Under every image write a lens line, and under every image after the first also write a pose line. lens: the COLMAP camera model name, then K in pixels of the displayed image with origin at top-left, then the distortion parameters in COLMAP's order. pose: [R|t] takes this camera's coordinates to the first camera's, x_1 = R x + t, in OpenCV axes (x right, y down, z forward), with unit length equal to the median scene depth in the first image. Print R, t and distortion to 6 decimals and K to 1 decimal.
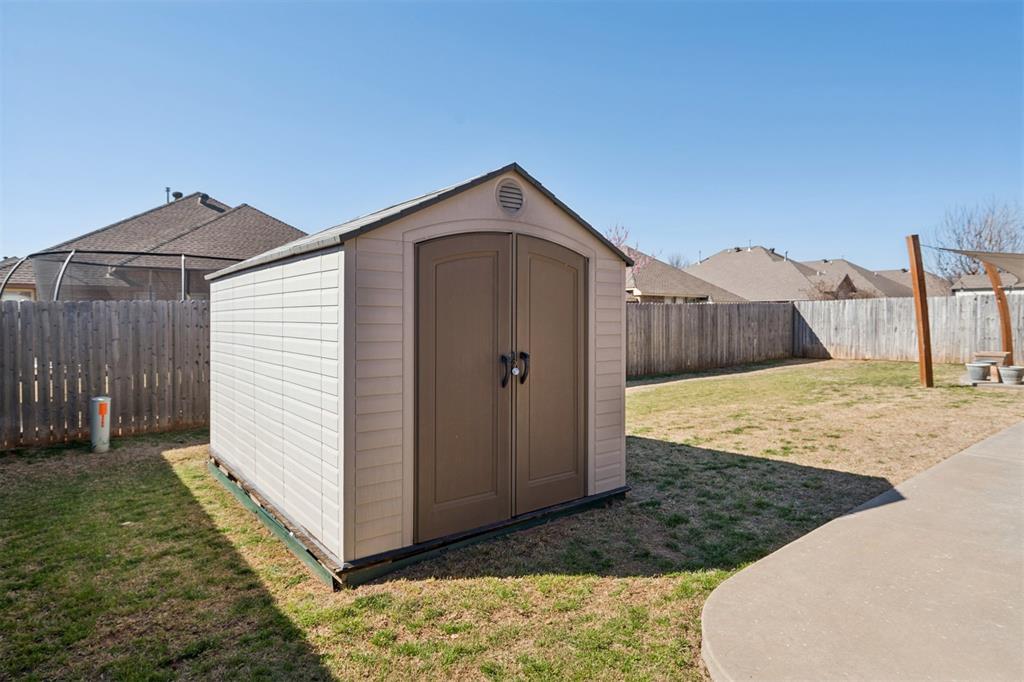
lens RADIAL K [[569.6, 0, 503.4], [0, 569.6, 322.7], [0, 0, 1]] dist [0.002516, 0.002416]
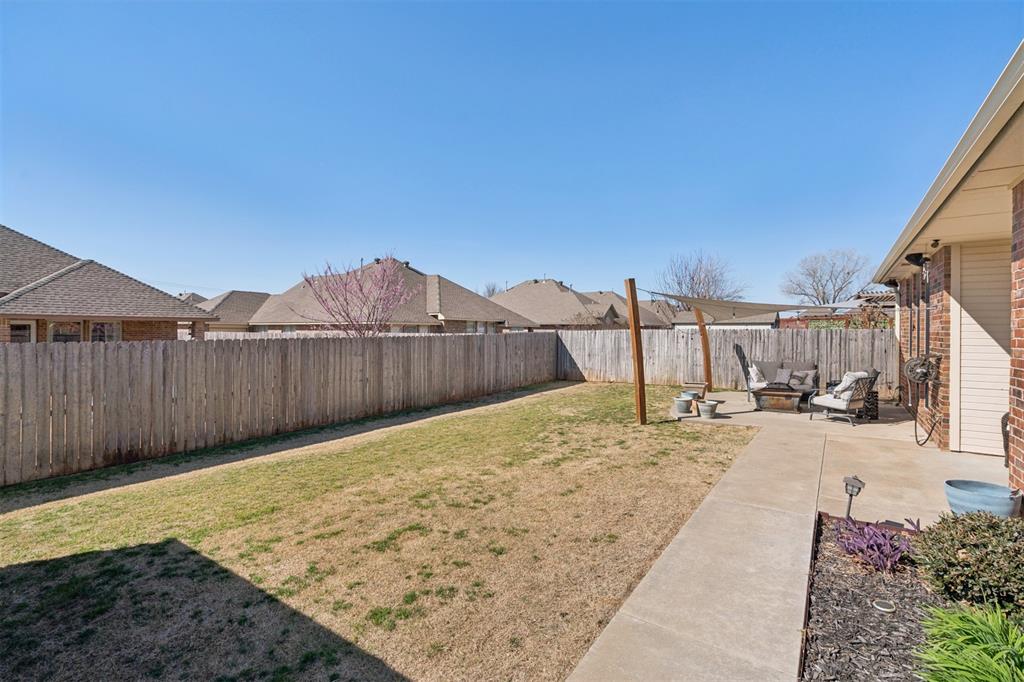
lens RADIAL K [[464.8, 0, 518.2], [0, 464.8, 332.5], [0, 0, 1]] dist [-0.007619, 0.002471]
pose [[0.949438, 0.003683, 0.313932, 0.162294], [-0.001773, 0.999978, -0.006370, -0.030928], [-0.313948, 0.005491, 0.949424, 0.163785]]
